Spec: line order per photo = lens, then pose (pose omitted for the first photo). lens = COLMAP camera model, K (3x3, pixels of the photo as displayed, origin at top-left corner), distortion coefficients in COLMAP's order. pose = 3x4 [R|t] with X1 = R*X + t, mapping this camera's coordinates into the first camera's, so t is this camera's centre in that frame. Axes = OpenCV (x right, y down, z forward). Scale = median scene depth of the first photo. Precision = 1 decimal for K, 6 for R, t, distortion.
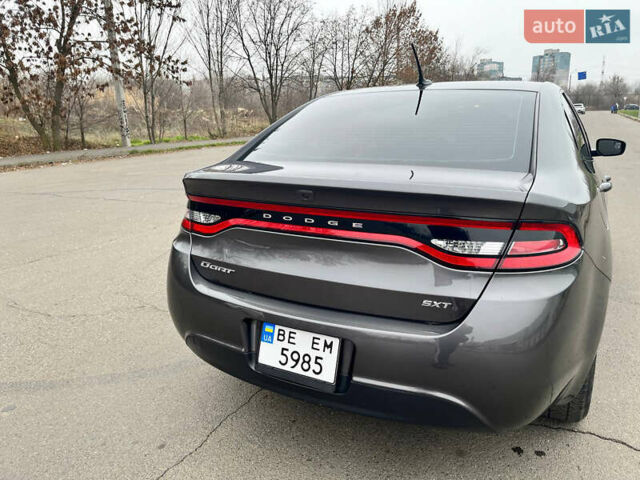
lens RADIAL K [[487.7, 0, 326.9], [0, 487.7, 241.4], [0, 0, 1]] dist [0.059081, -0.075147]
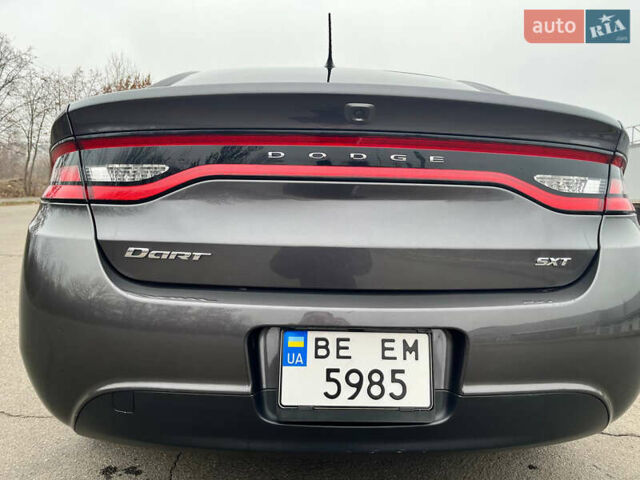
lens RADIAL K [[487.7, 0, 326.9], [0, 487.7, 241.4], [0, 0, 1]] dist [0.059081, -0.075147]
pose [[0.866862, -0.021684, 0.498077, -0.389234], [0.095148, 0.987886, -0.122588, 0.141152], [-0.489385, 0.153658, 0.858424, 0.481564]]
